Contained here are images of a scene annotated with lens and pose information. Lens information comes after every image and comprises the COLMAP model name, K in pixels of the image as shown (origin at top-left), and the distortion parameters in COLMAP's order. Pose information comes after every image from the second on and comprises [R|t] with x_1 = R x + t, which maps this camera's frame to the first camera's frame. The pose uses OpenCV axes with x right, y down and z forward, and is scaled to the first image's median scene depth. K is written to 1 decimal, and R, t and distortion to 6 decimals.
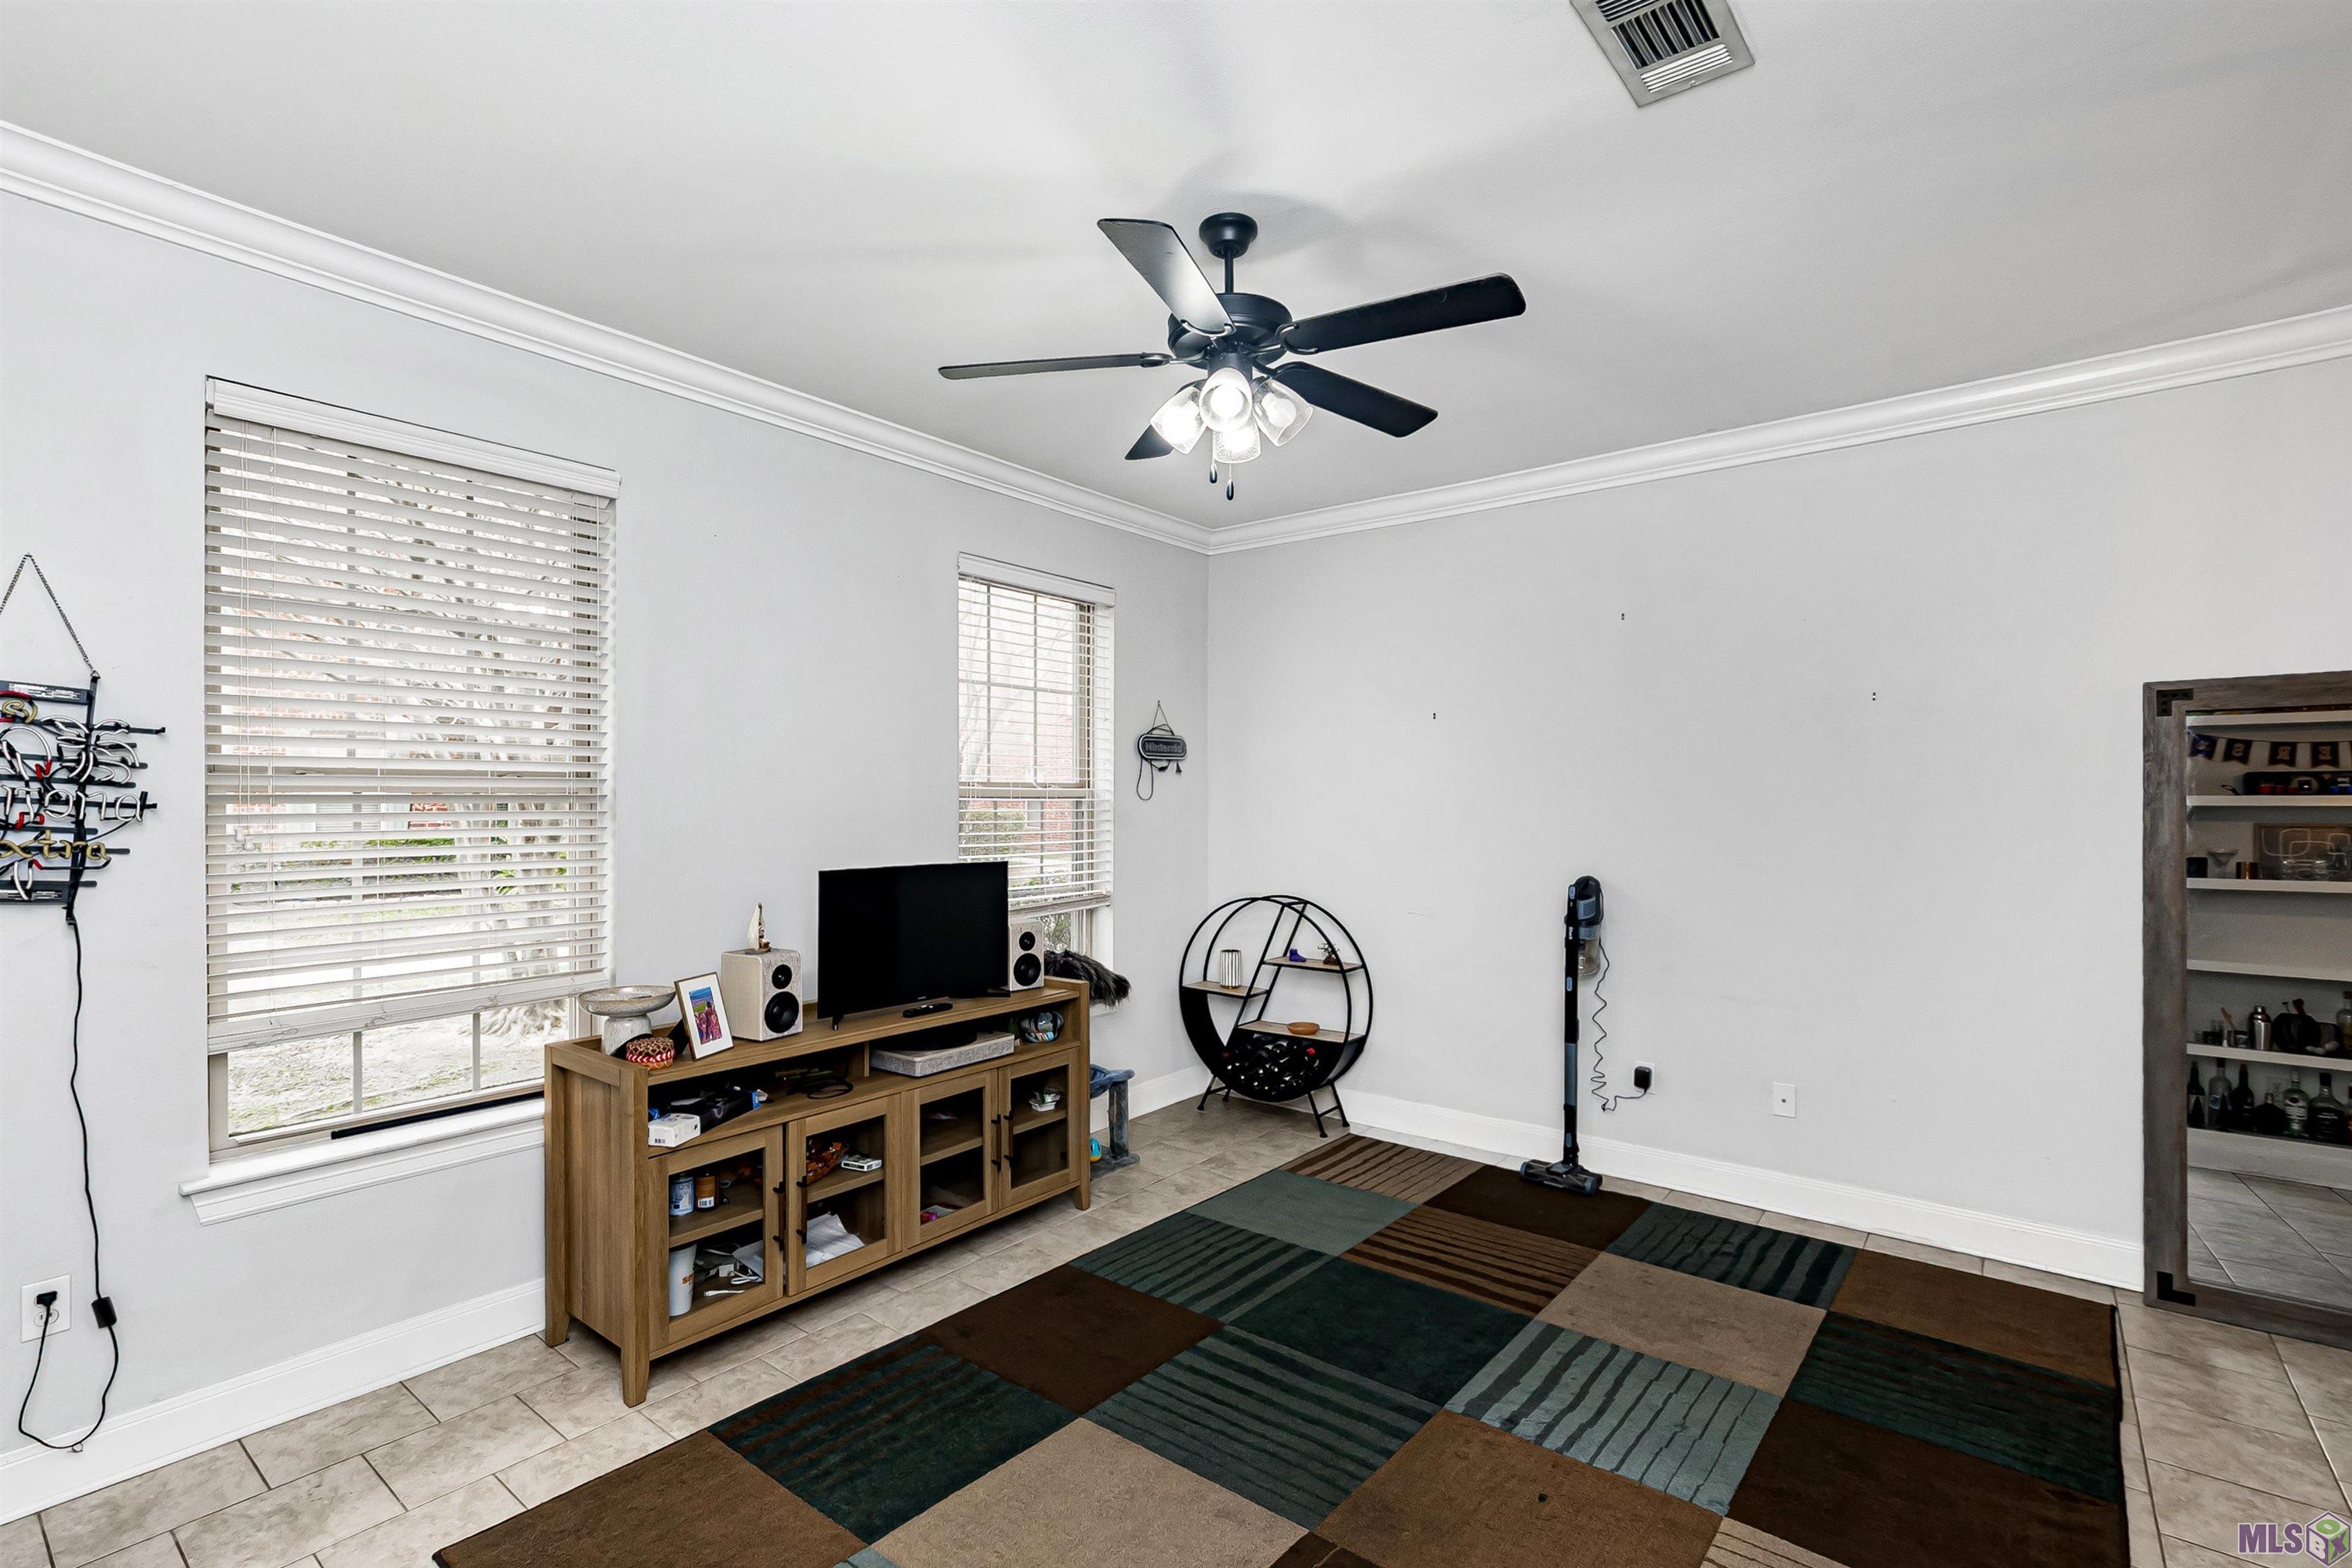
lens RADIAL K [[1015.5, 0, 1161.4], [0, 1015.5, 796.9], [0, 0, 1]] dist [-0.003549, -0.000470]
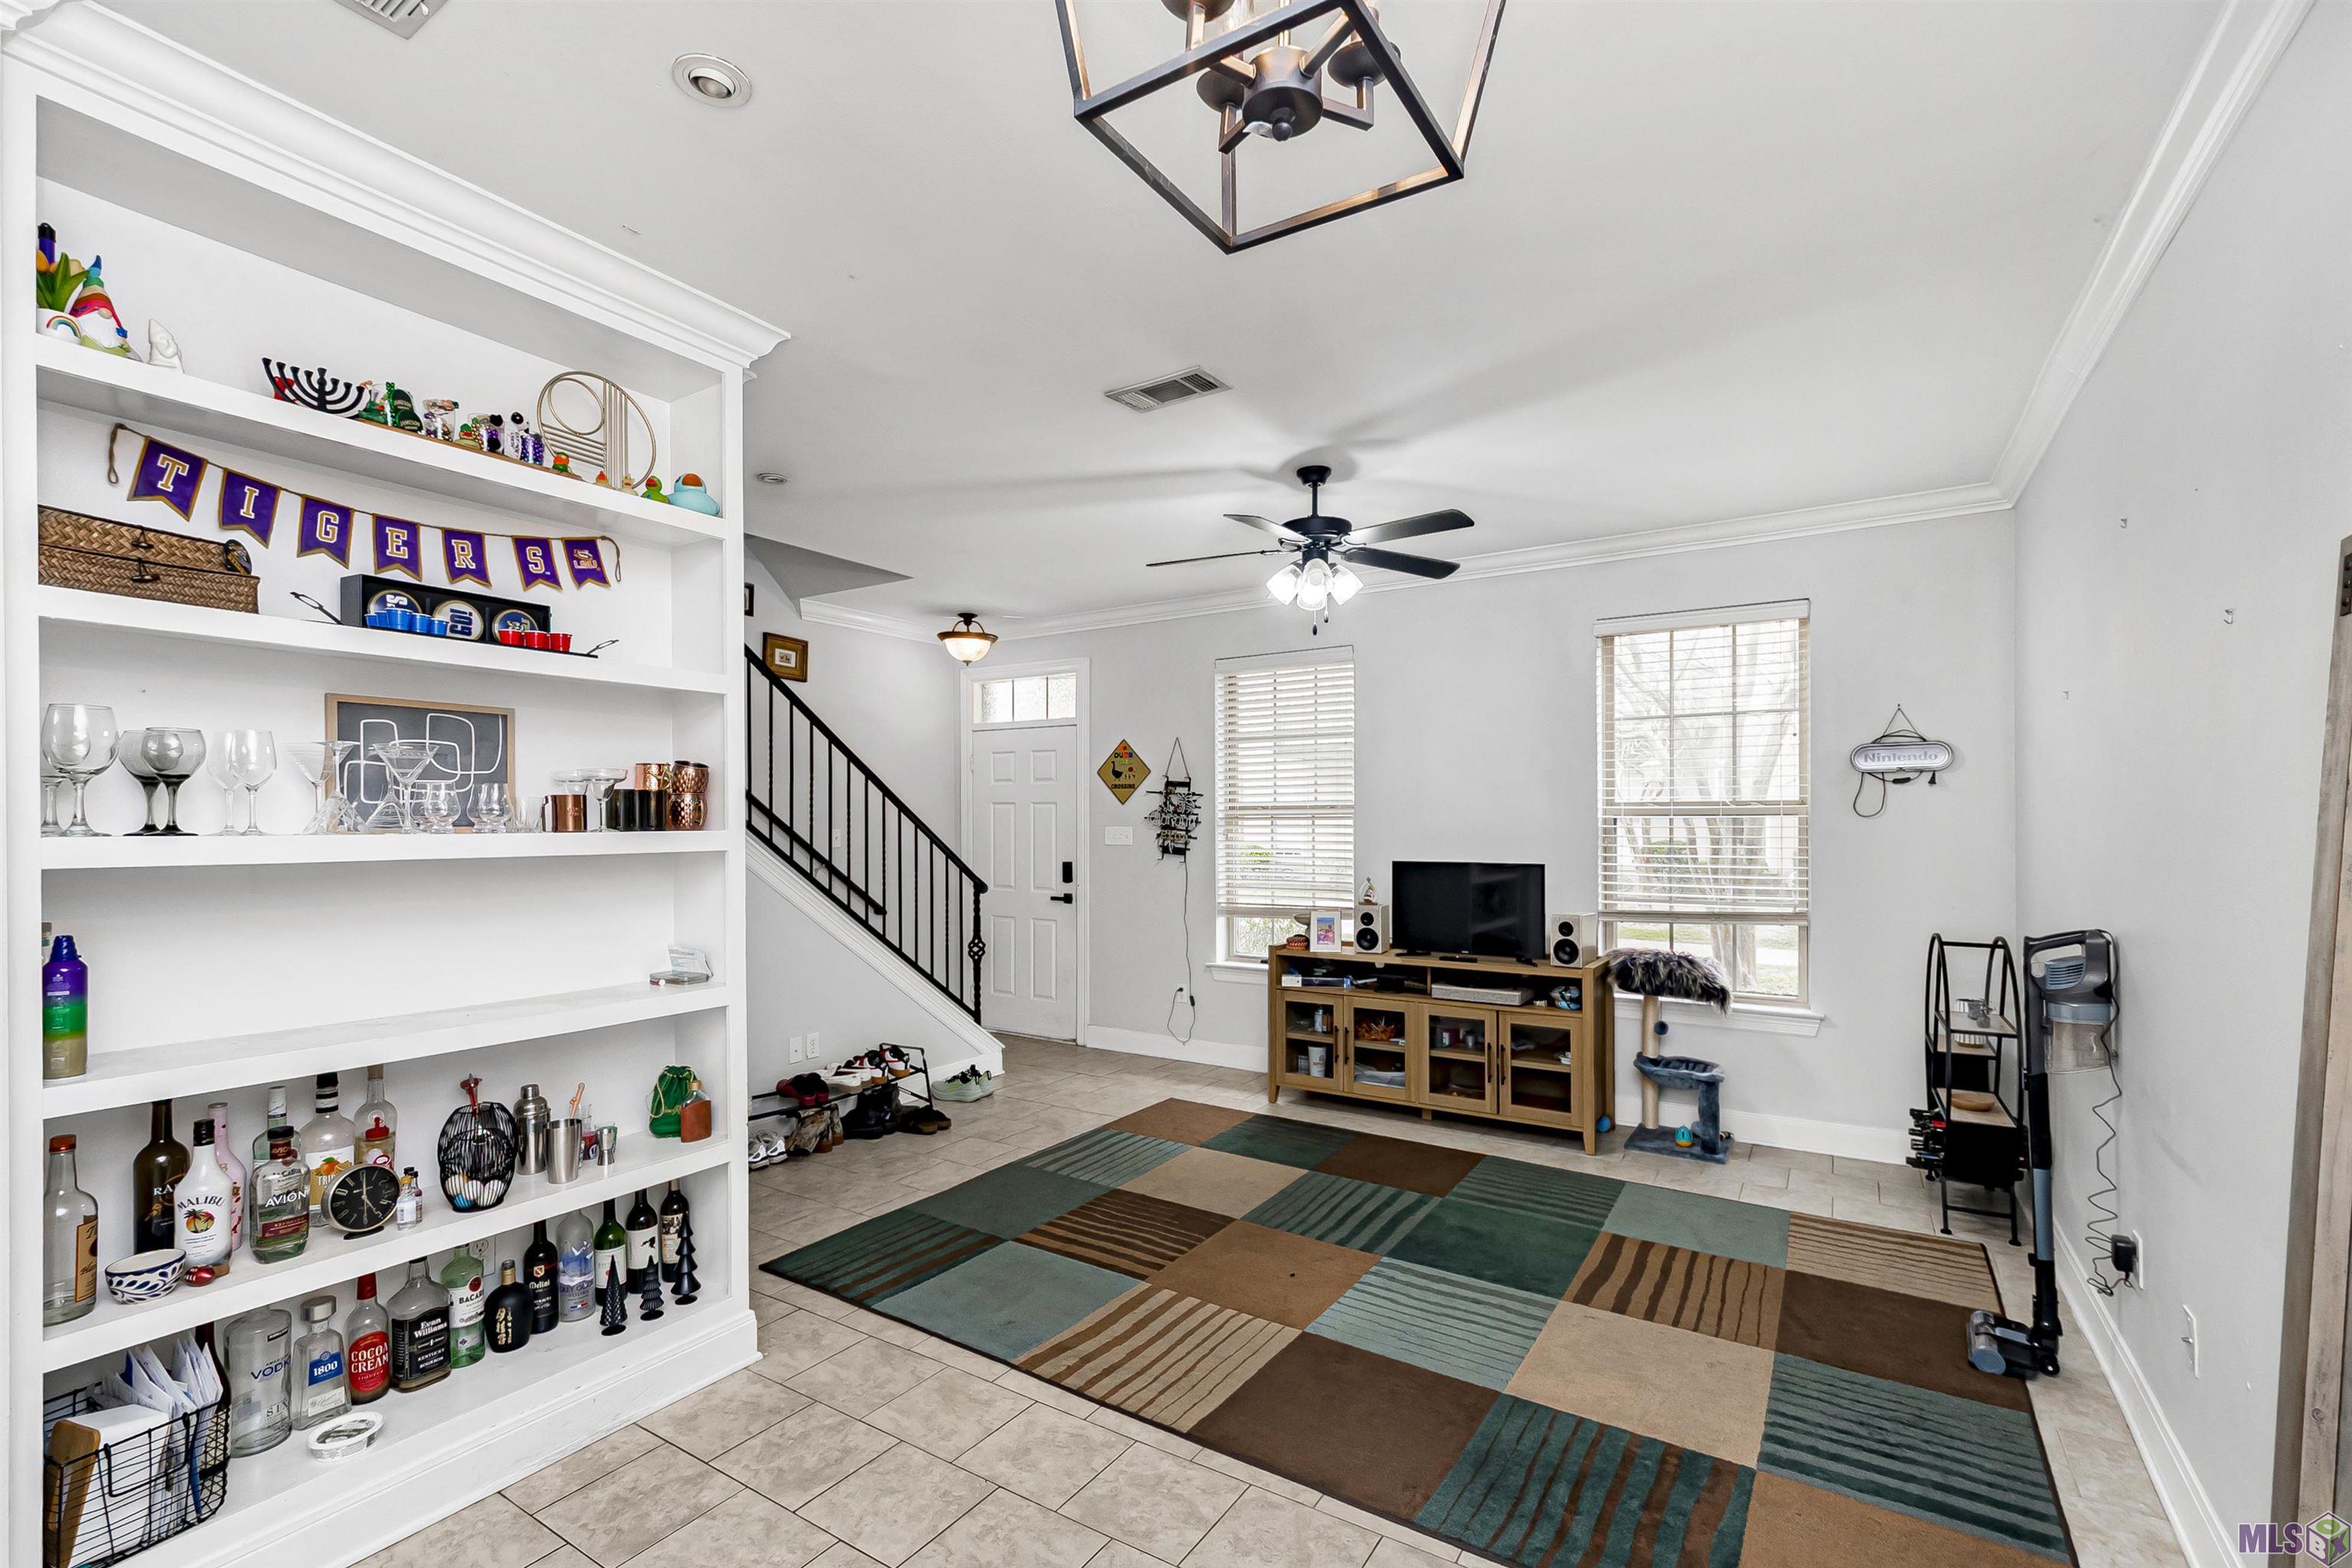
lens RADIAL K [[1015.5, 0, 1220.6], [0, 1015.5, 807.5], [0, 0, 1]] dist [-0.003549, -0.000470]
pose [[0.162189, -0.015279, -0.986641, 1.268602], [0.003589, 0.999883, -0.014894, 0.008053], [0.986753, -0.001125, 0.162225, 0.438621]]
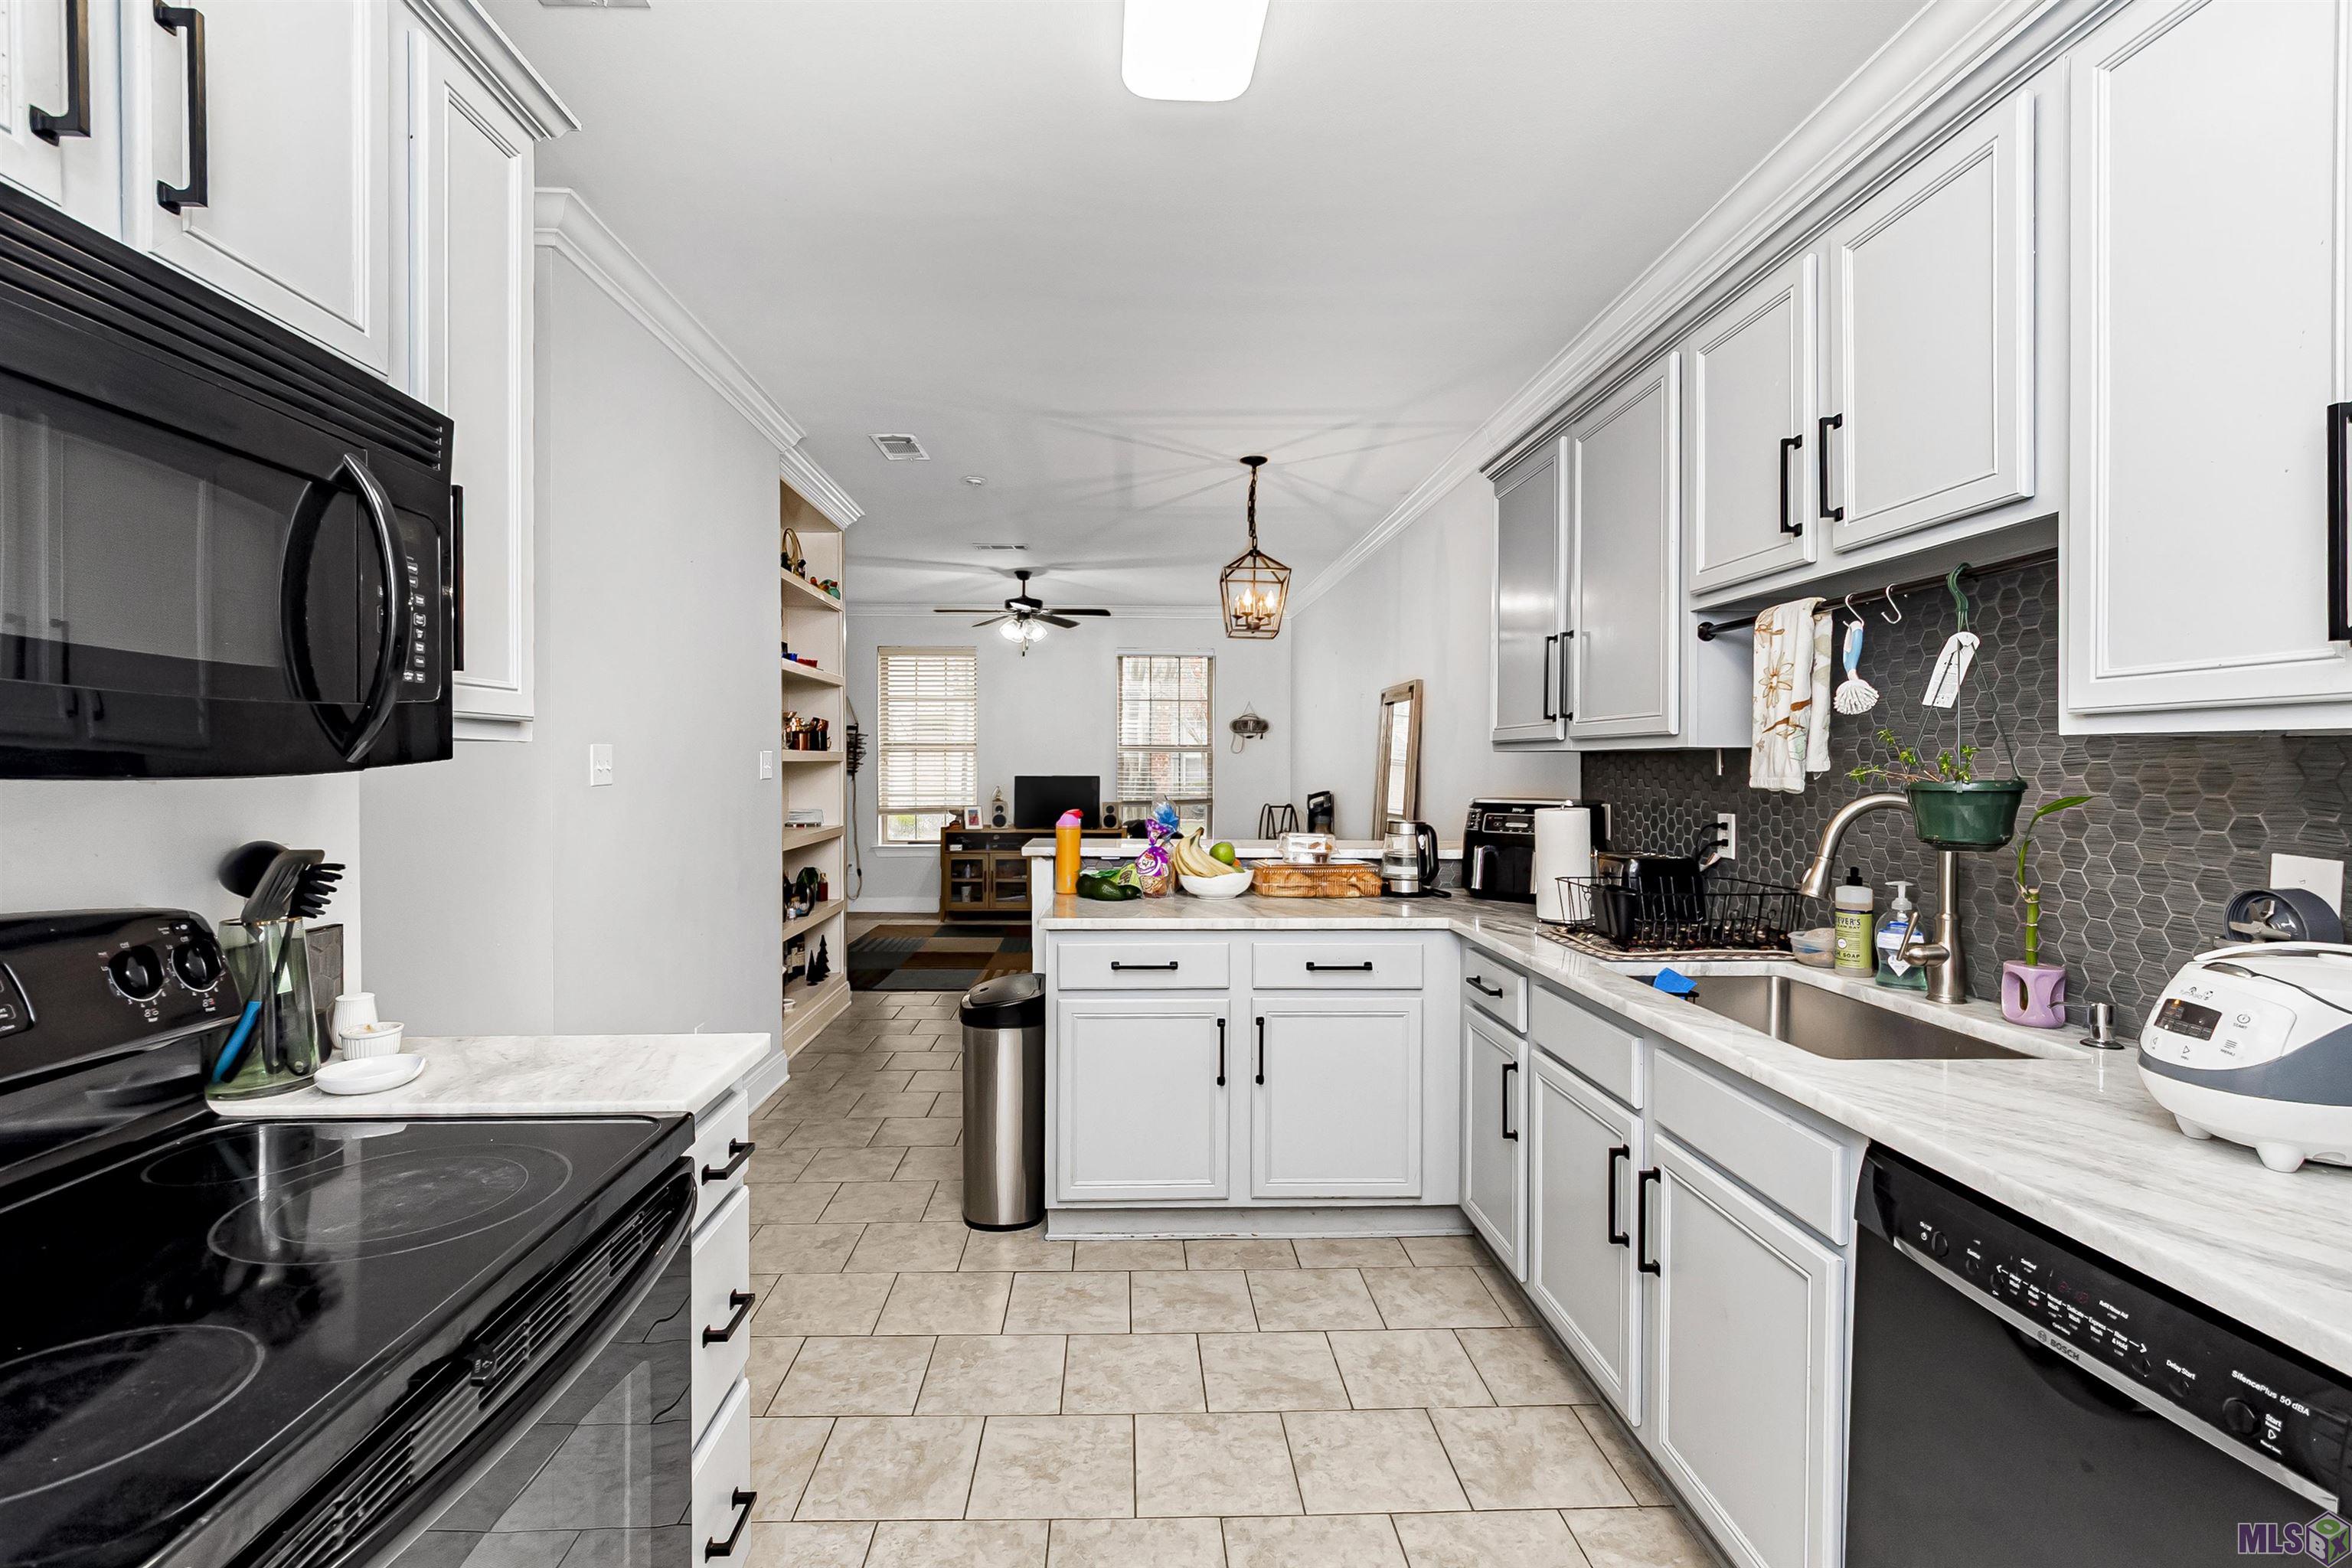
lens RADIAL K [[1015.5, 0, 1158.5], [0, 1015.5, 767.3], [0, 0, 1]] dist [-0.003549, -0.000470]
pose [[0.677479, 0.005533, -0.735521, 2.099346], [-0.000779, 0.999977, 0.006805, 0.027482], [0.735541, -0.004037, 0.677468, -0.690321]]
